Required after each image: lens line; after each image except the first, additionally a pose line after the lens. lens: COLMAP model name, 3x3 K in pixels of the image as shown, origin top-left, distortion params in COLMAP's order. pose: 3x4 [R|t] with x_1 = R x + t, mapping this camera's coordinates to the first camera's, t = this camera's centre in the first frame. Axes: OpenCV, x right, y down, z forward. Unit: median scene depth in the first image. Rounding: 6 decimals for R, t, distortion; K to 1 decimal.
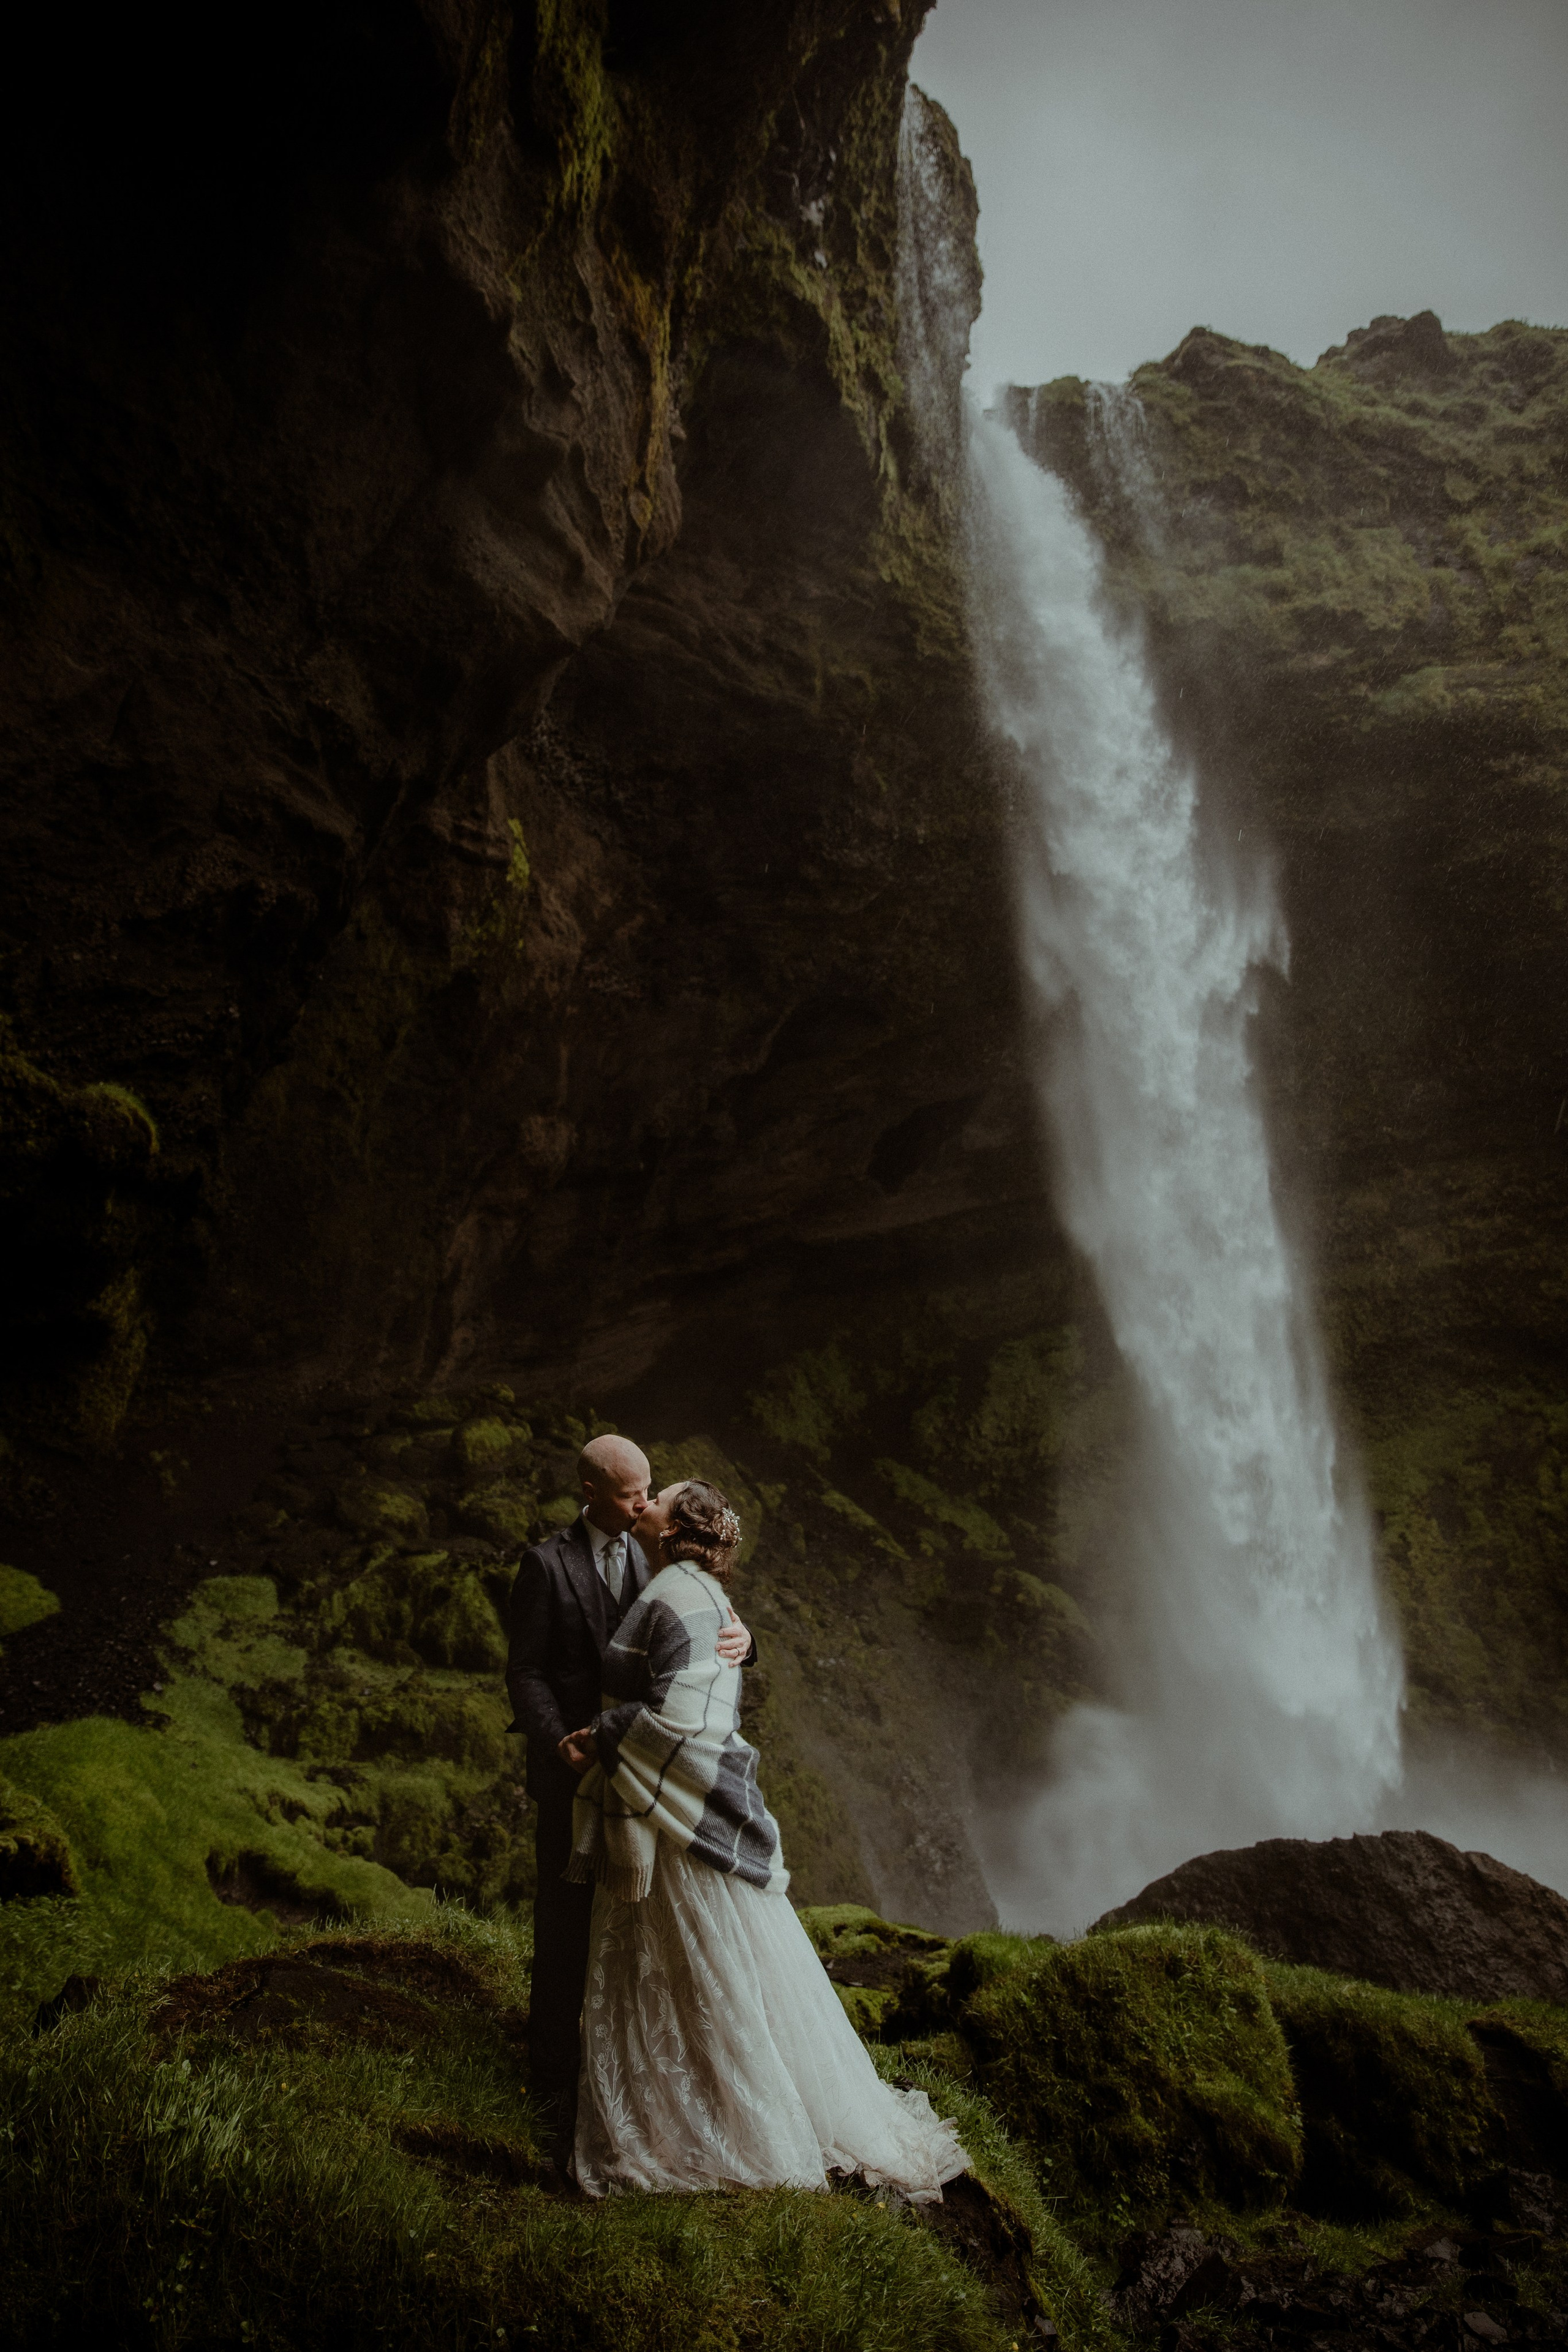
lens RADIAL K [[1651.5, 0, 781.0], [0, 1651.5, 1180.3], [0, 0, 1]] dist [-0.104591, 0.089489]
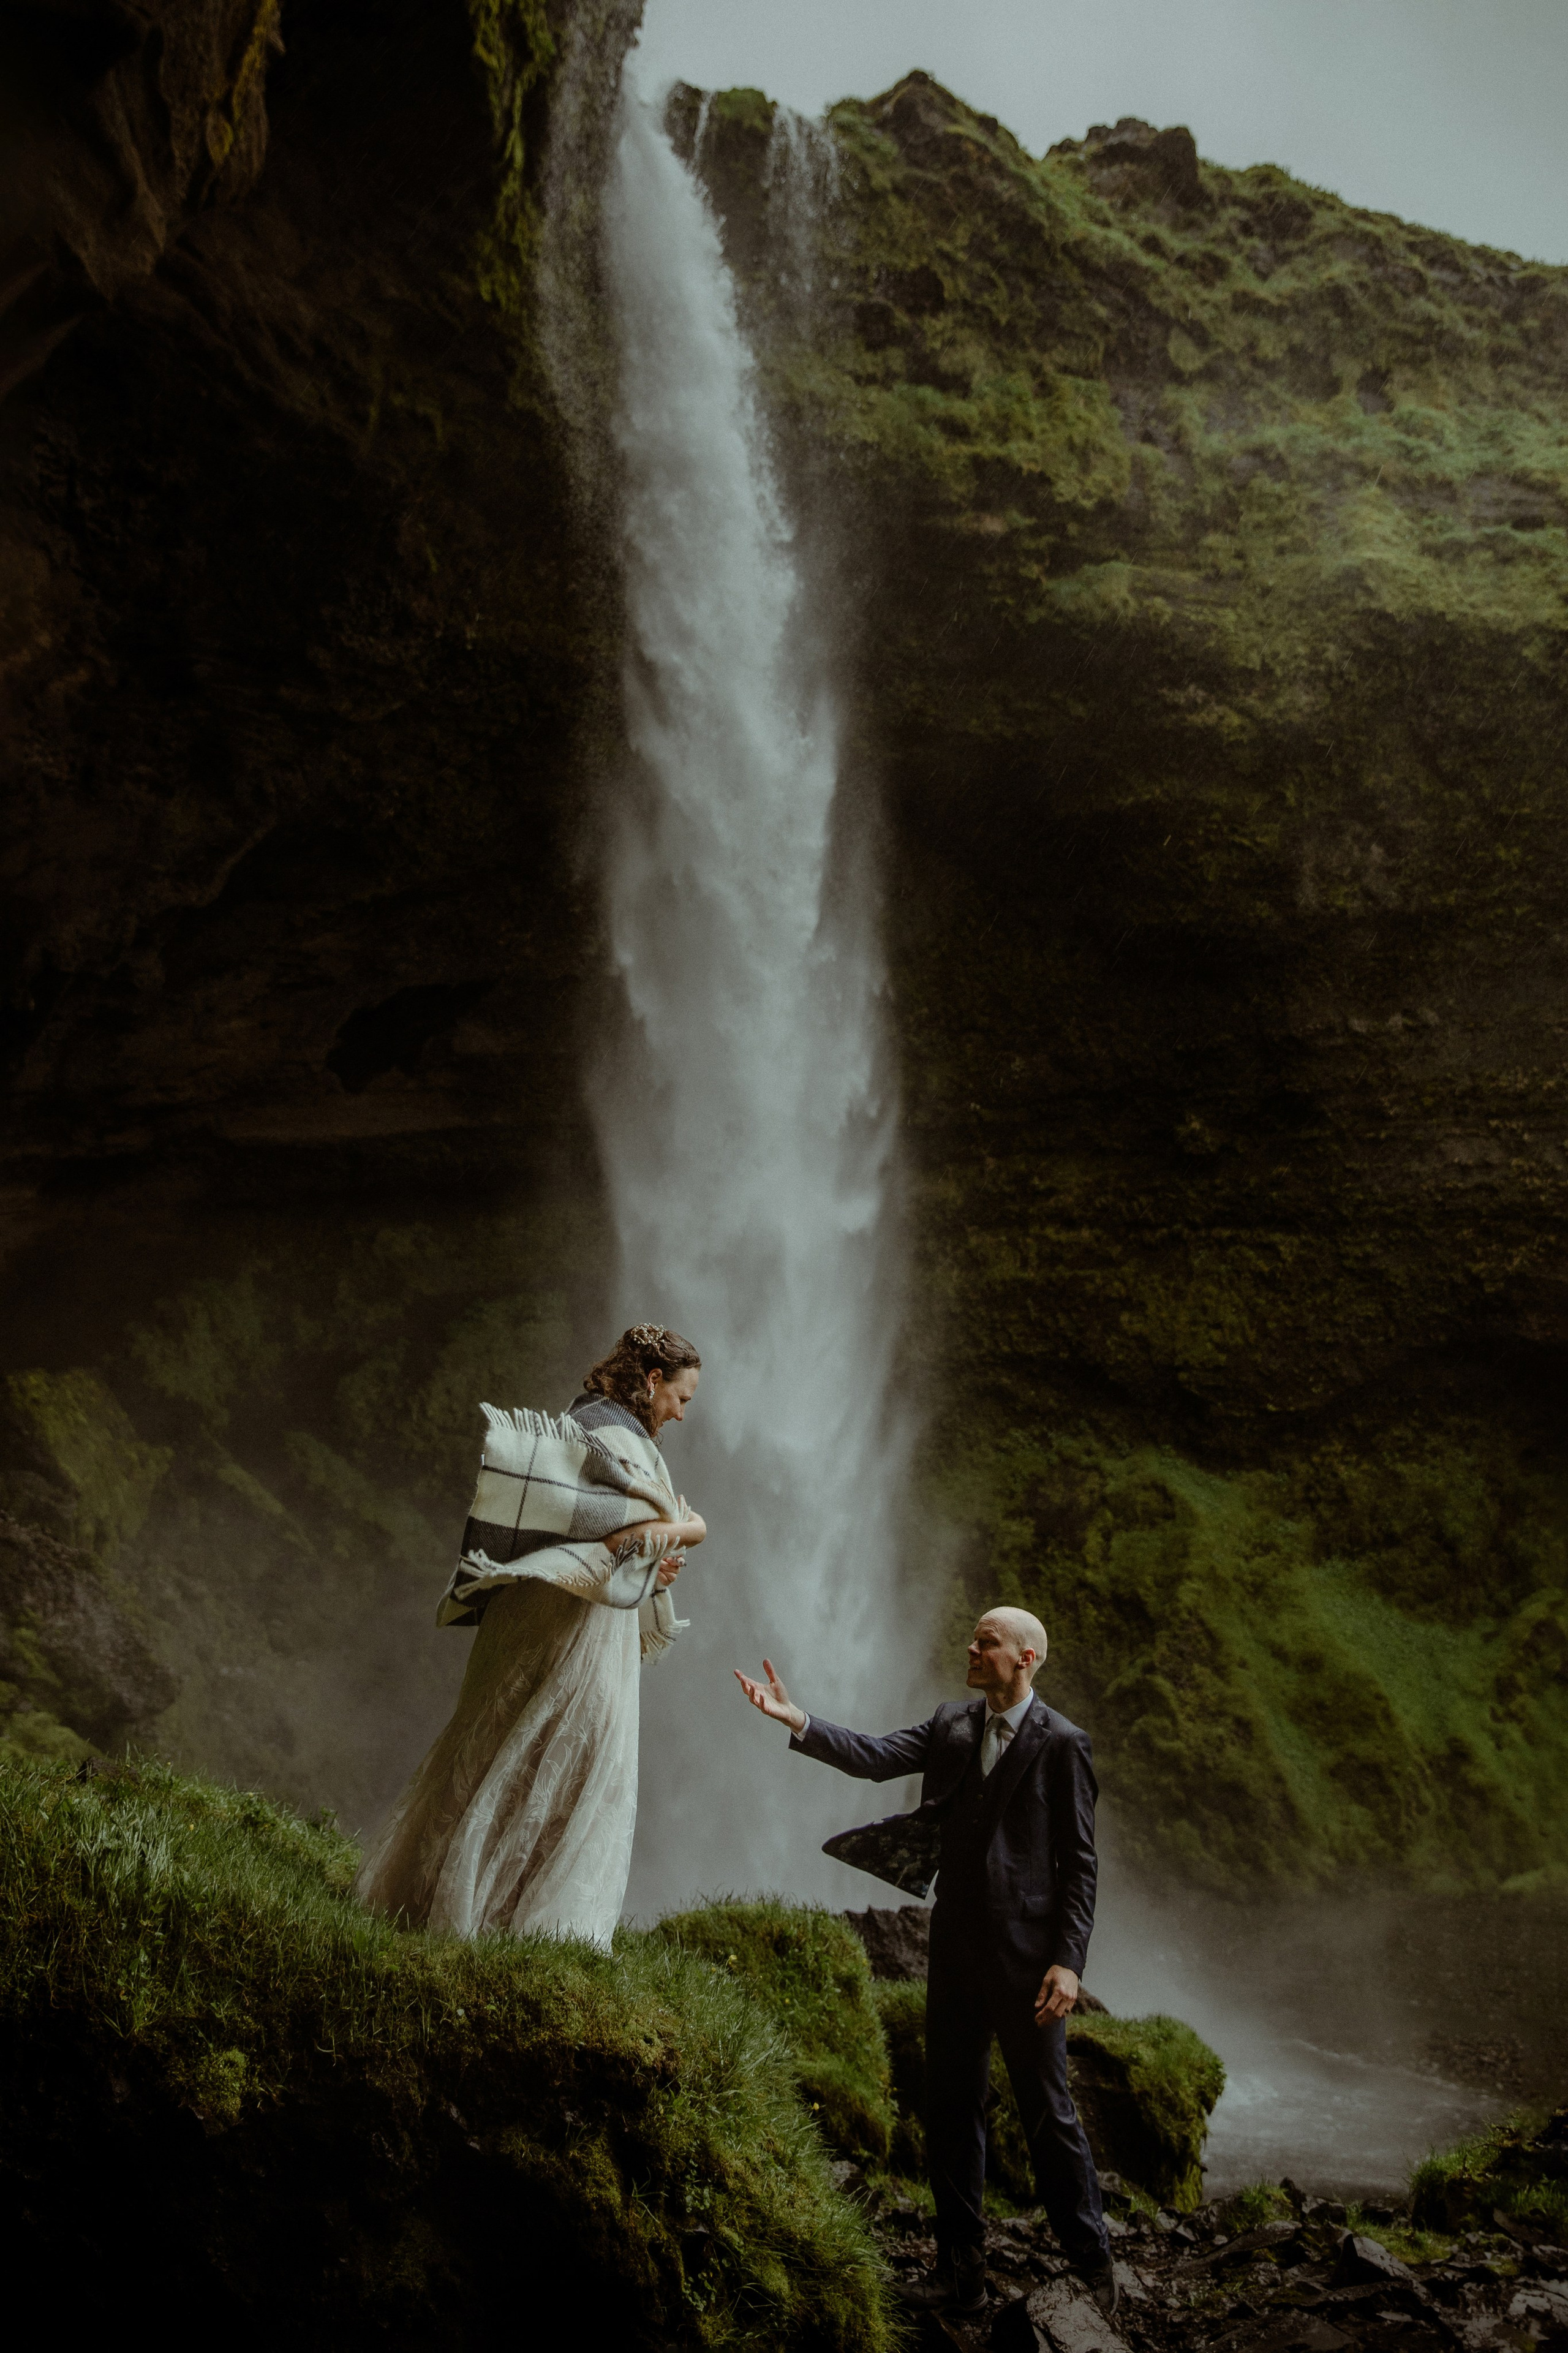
lens RADIAL K [[2174.2, 0, 782.0], [0, 2174.2, 1183.8], [0, 0, 1]] dist [-0.066576, 0.132490]
pose [[0.948598, 0.138968, 0.284340, -0.031565], [-0.149269, 0.988686, 0.014774, 0.006607], [-0.279070, -0.056457, 0.958610, -0.031088]]
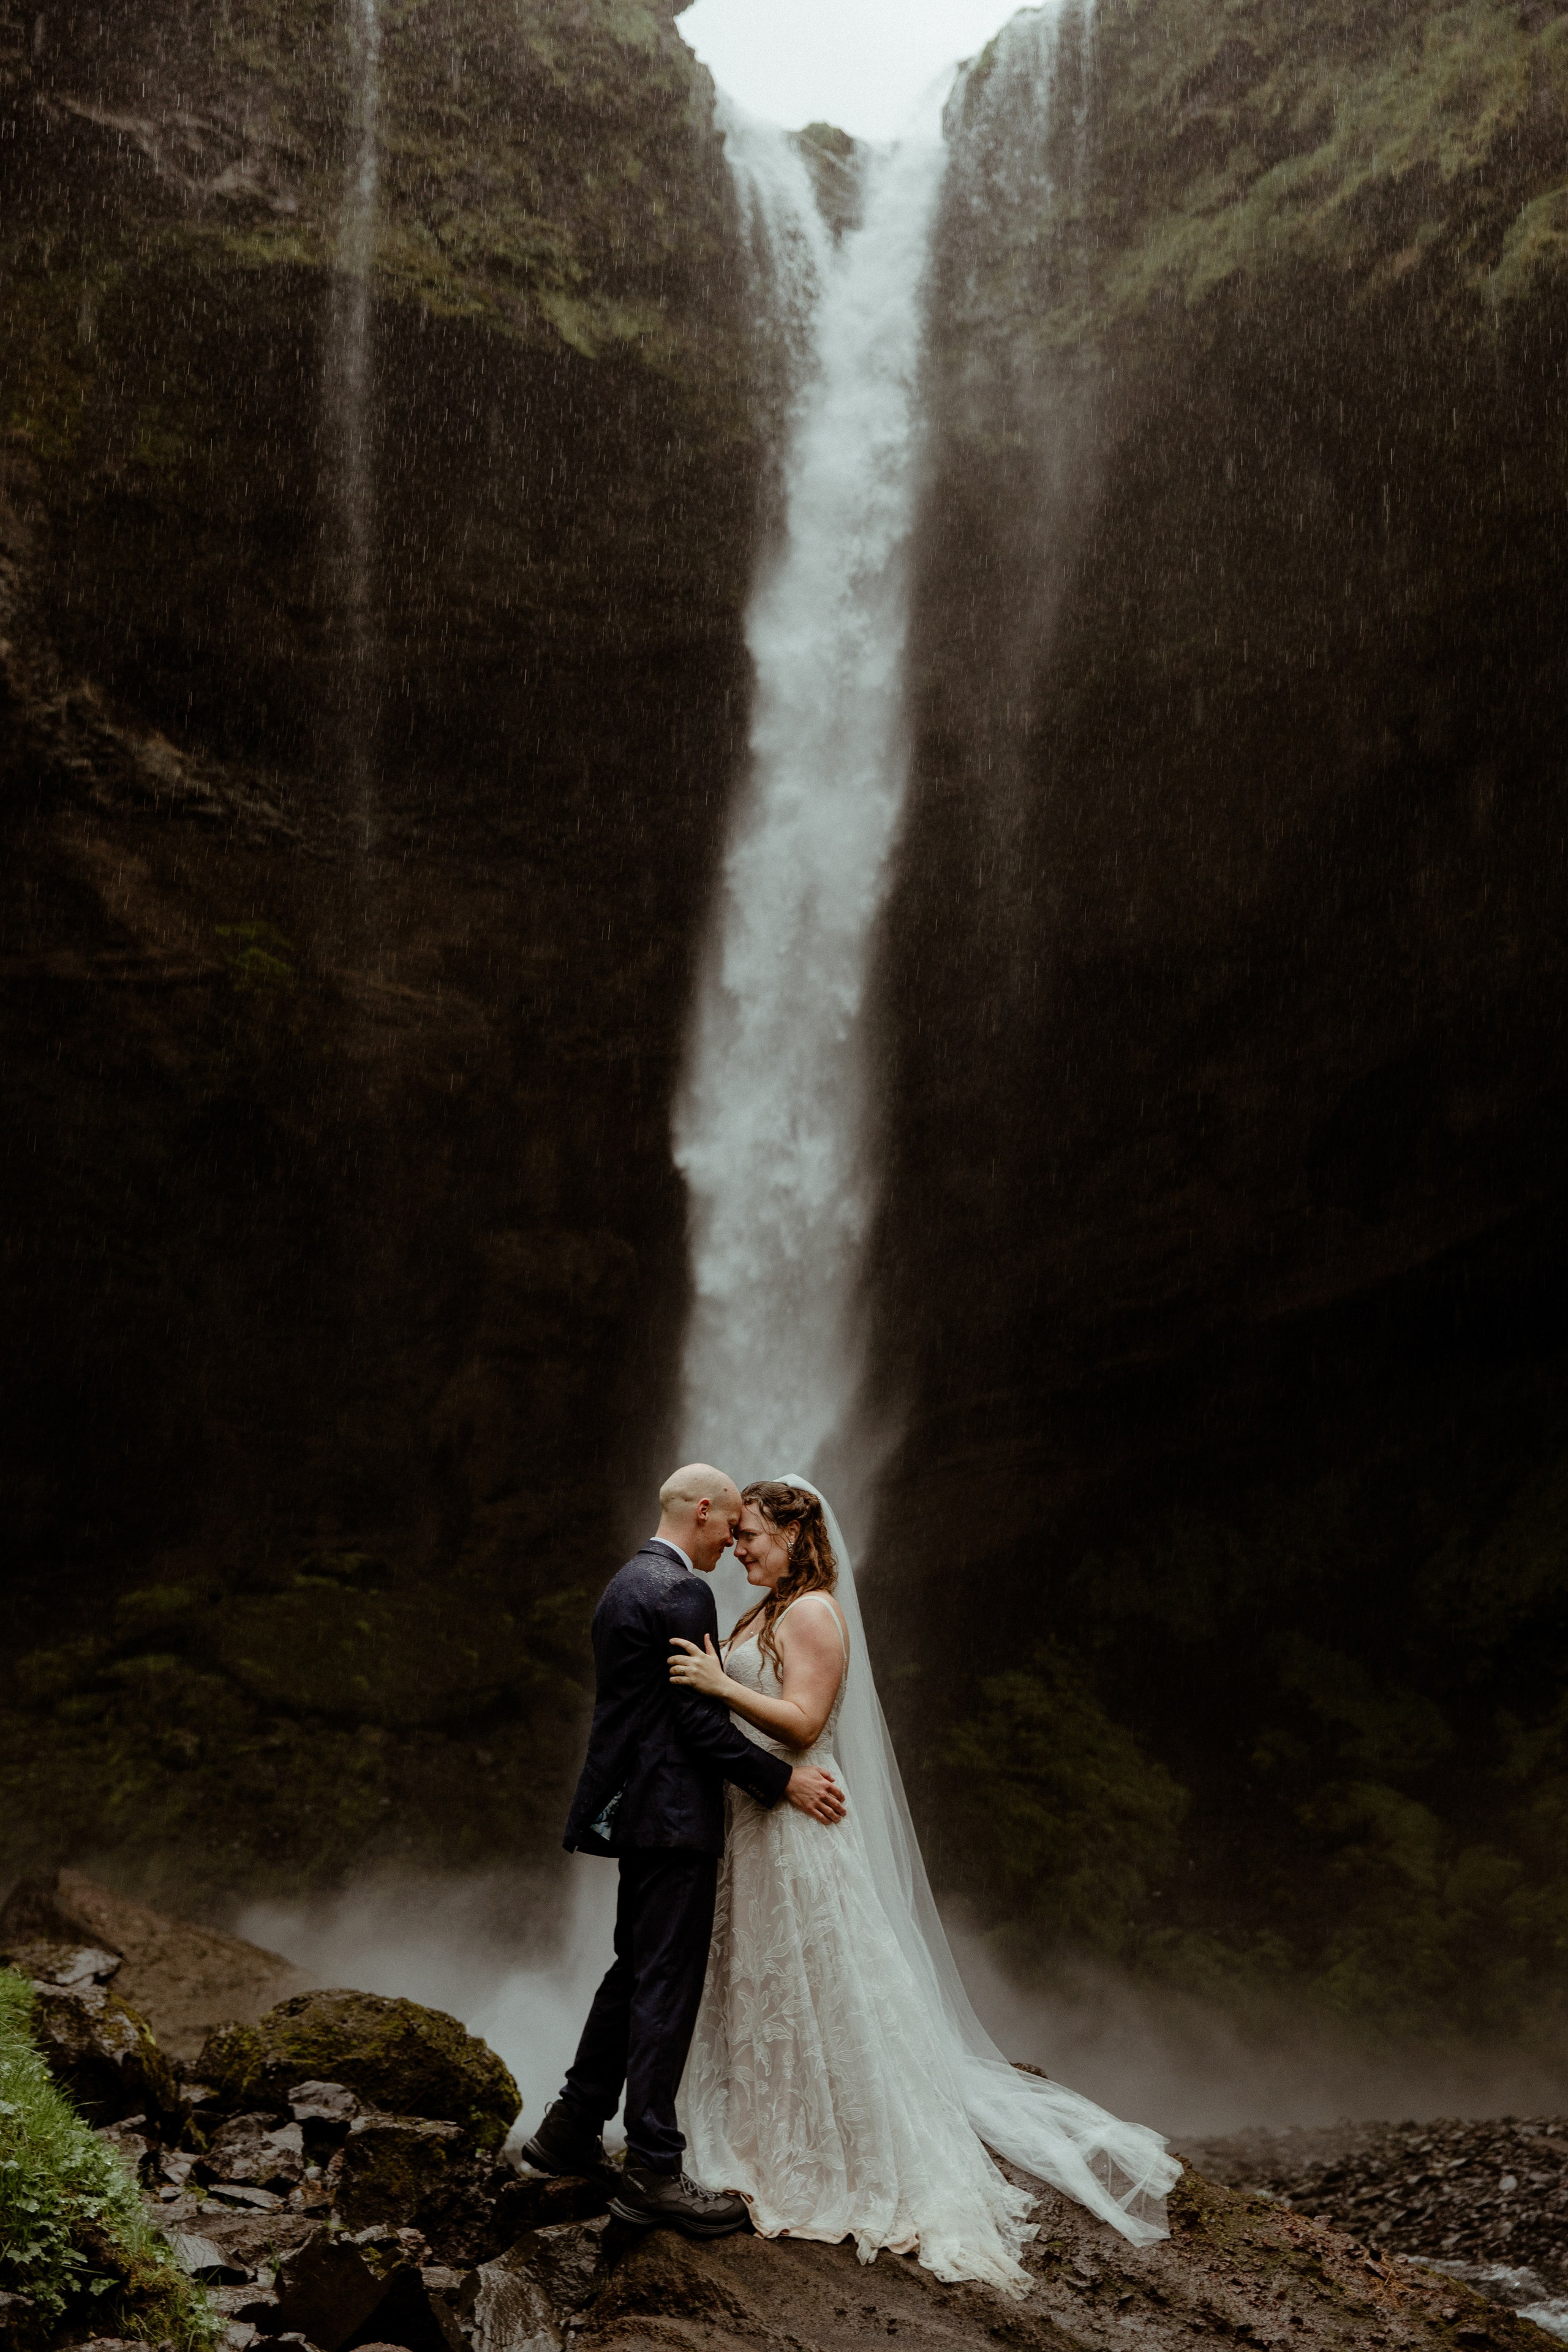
lens RADIAL K [[2916.4, 0, 775.0], [0, 2916.4, 1187.8], [0, 0, 1]] dist [0.002492, 0.011827]
pose [[0.725480, -0.198148, -0.659103, 0.836427], [0.152577, 0.980134, -0.126718, 0.130891], [0.671118, -0.008632, 0.741300, 0.016545]]
